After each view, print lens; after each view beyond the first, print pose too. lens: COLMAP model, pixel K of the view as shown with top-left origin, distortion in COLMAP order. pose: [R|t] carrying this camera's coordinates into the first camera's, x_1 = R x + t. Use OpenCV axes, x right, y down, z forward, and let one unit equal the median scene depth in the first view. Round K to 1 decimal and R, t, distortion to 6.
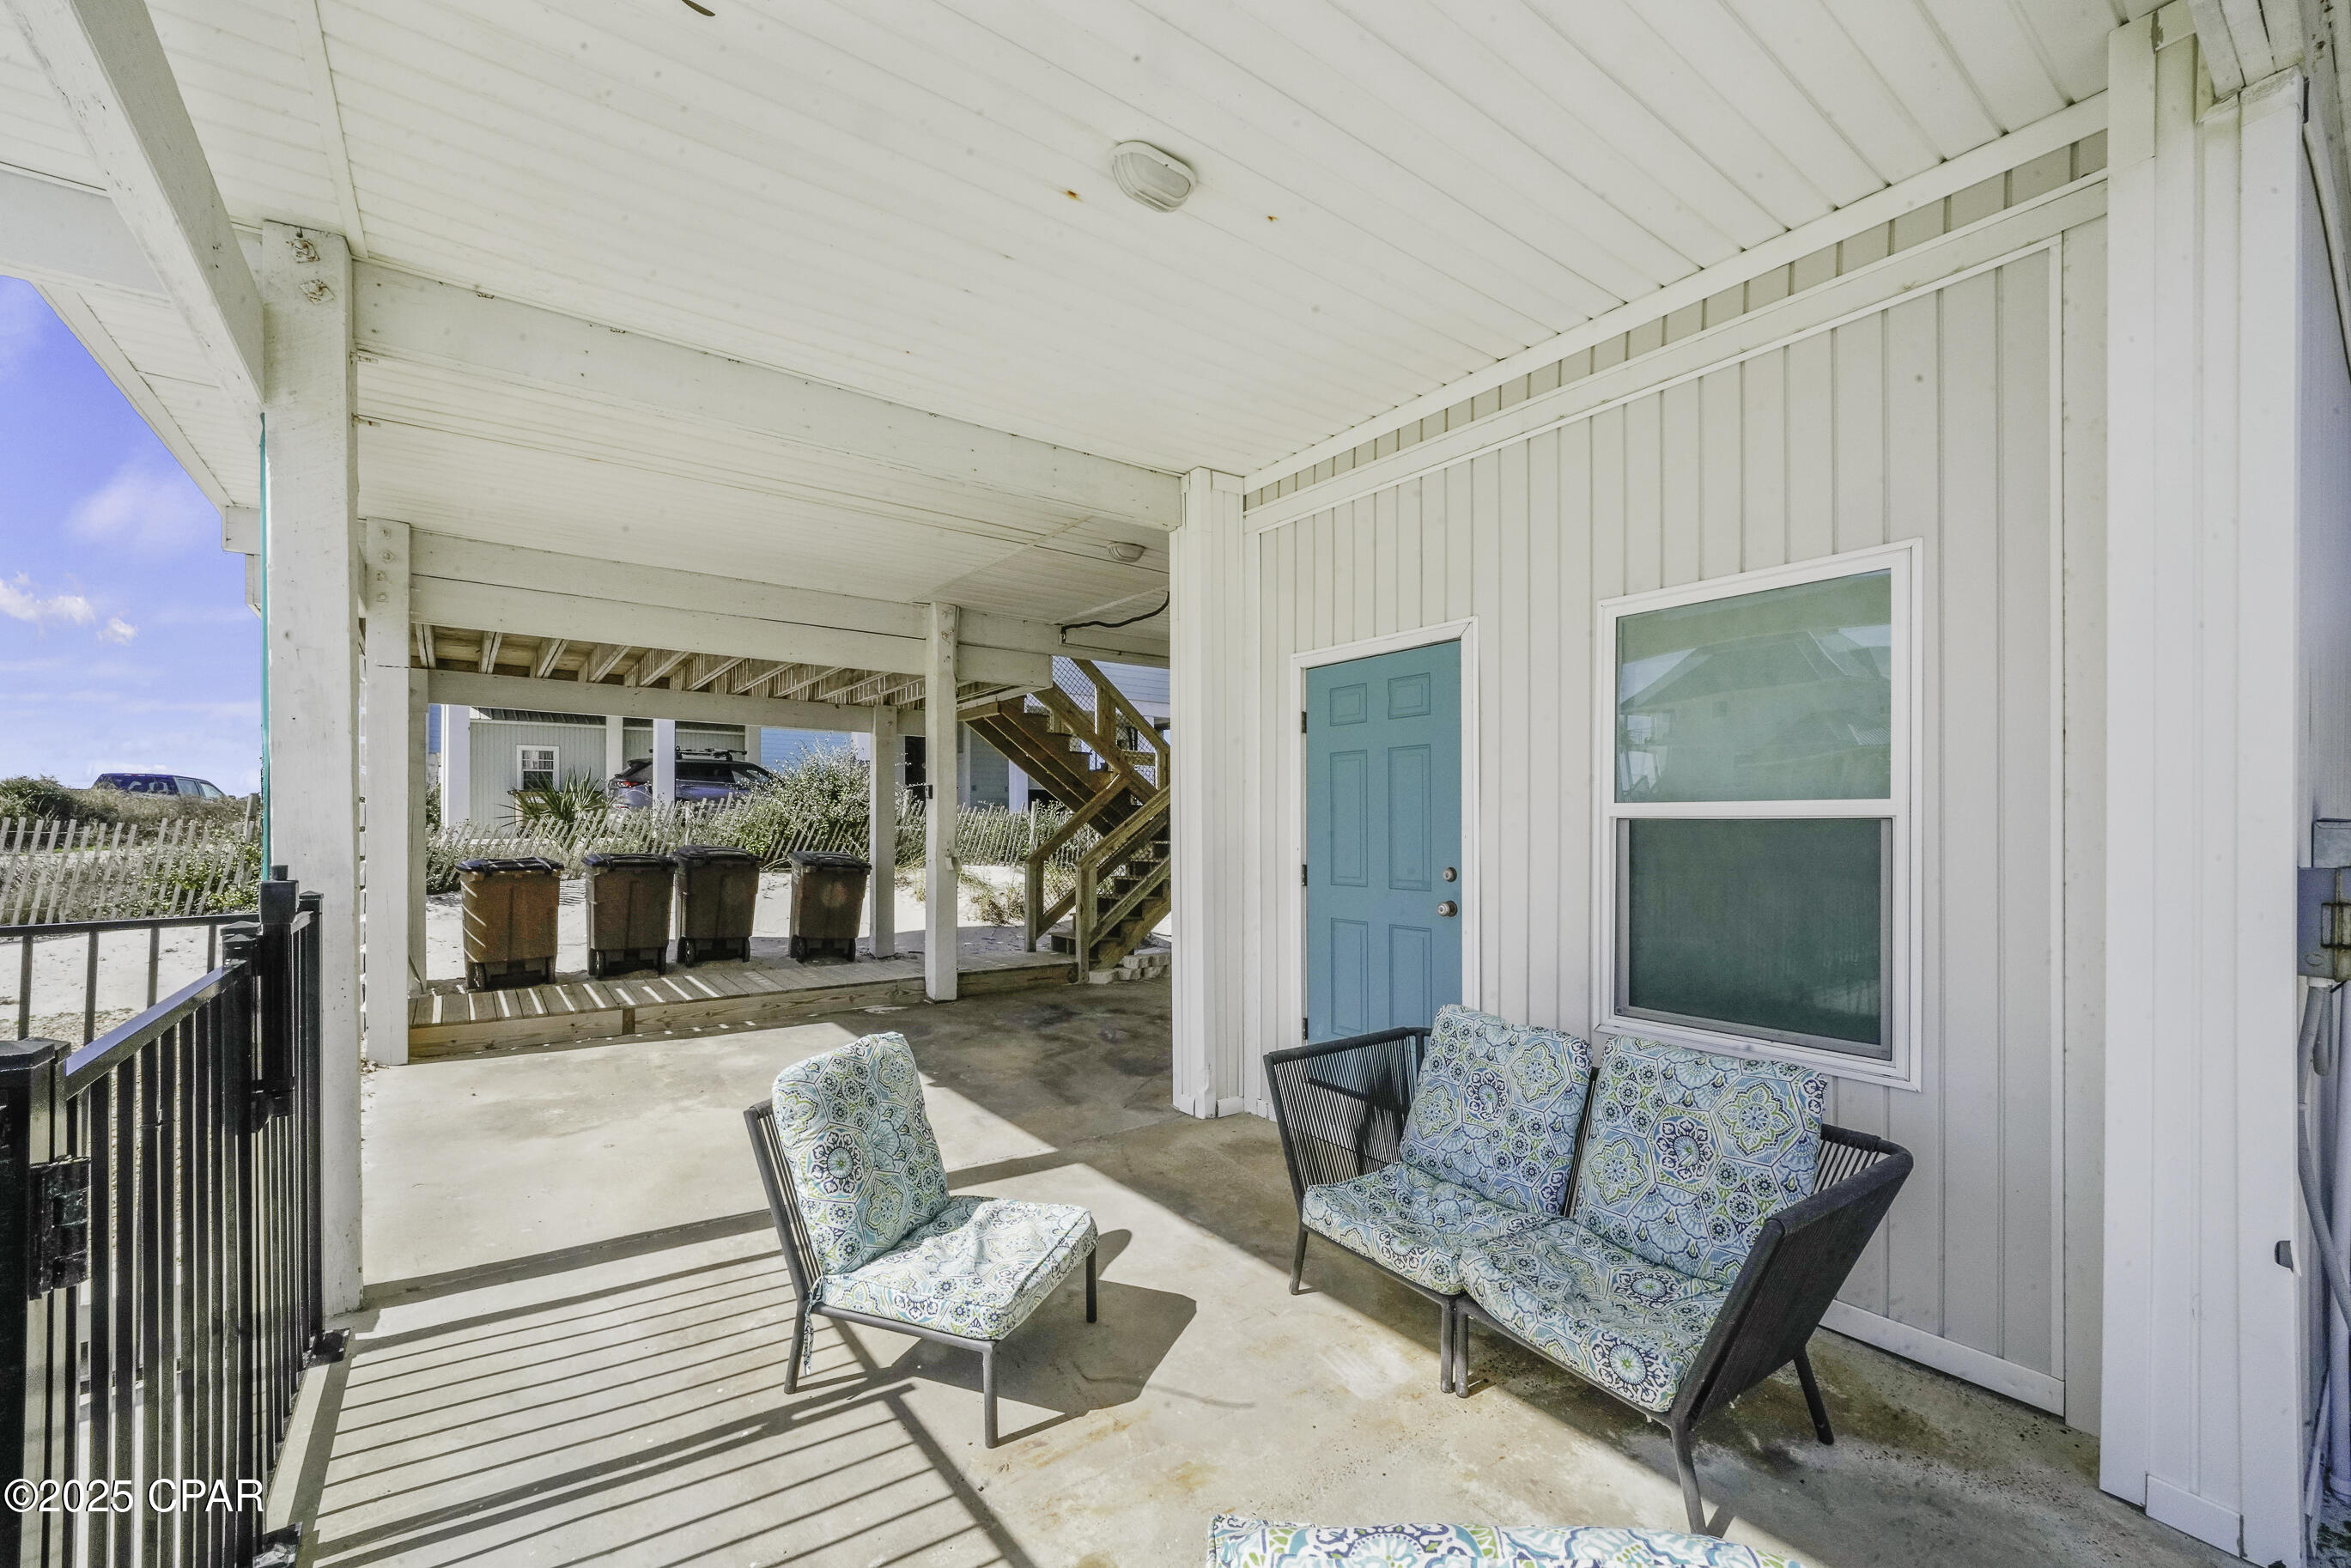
lens RADIAL K [[937.0, 0, 1121.3], [0, 937.0, 824.4], [0, 0, 1]] dist [-0.005000, -0.000111]
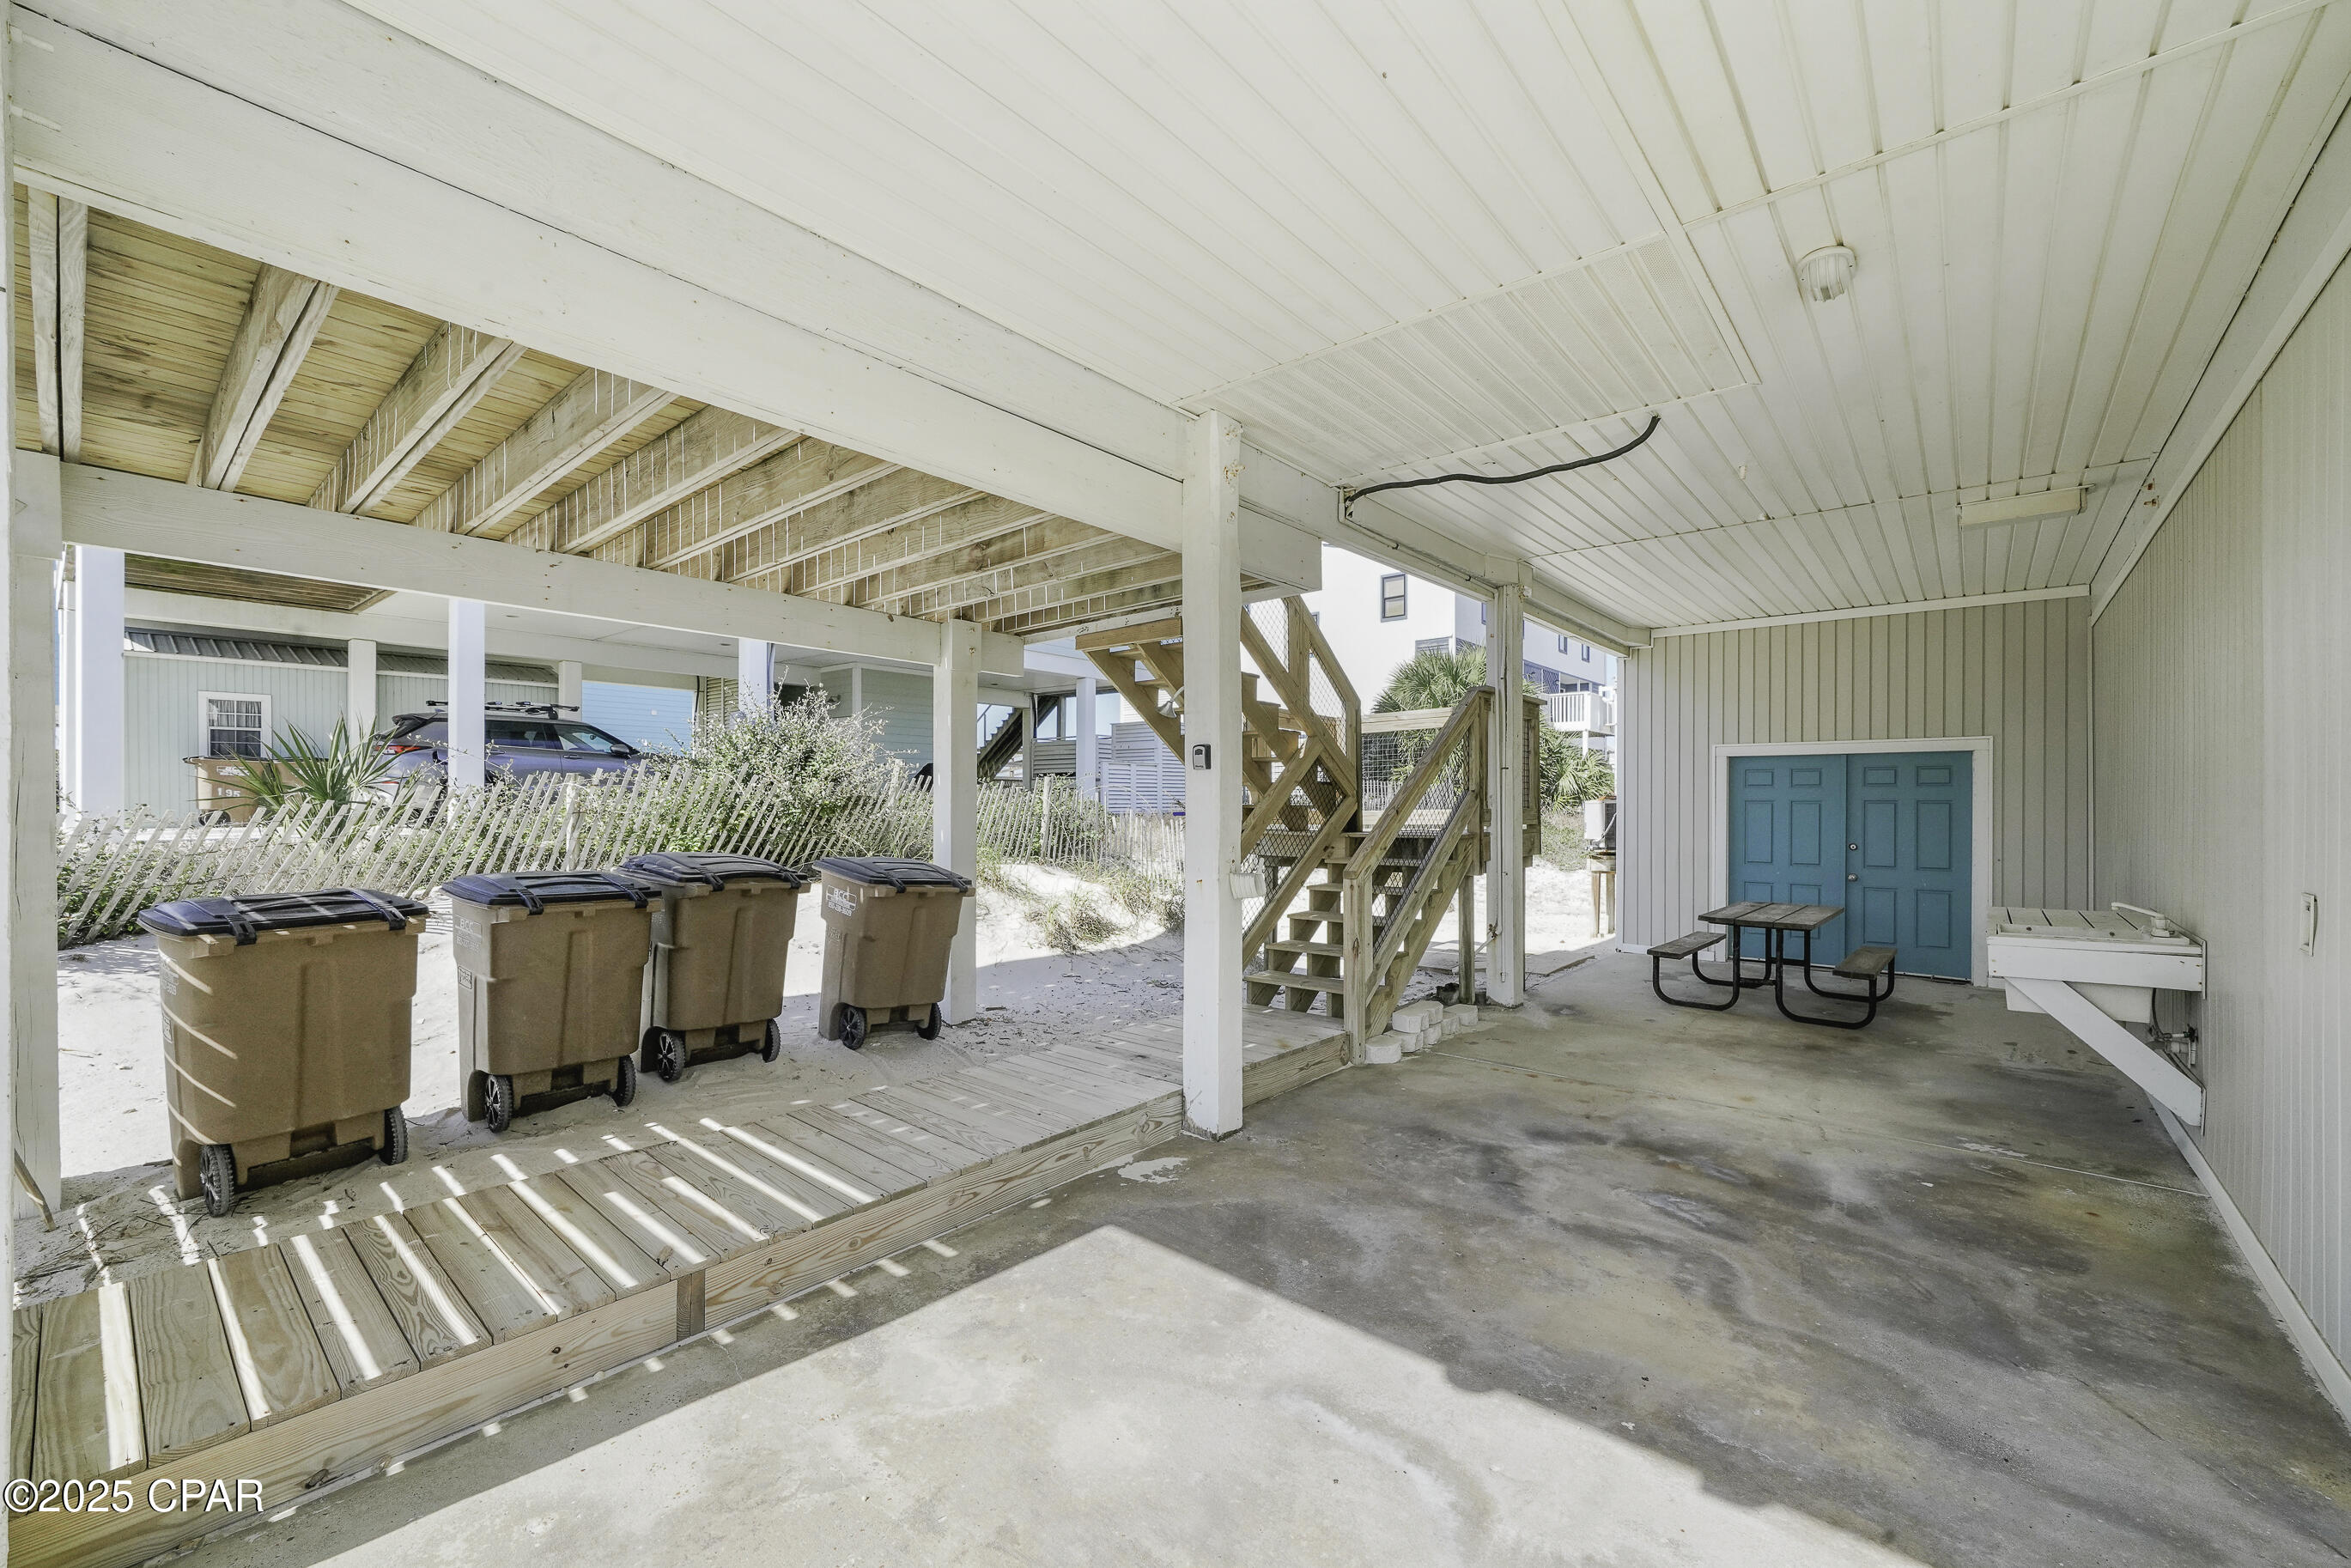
lens RADIAL K [[923.3, 0, 1139.4], [0, 923.3, 804.8], [0, 0, 1]] dist [-0.009994, 0.000090]
pose [[0.970057, -0.001155, 0.242876, -0.370177], [0.000536, 0.999996, 0.002615, -0.007287], [-0.242879, -0.002407, 0.970054, 0.481688]]
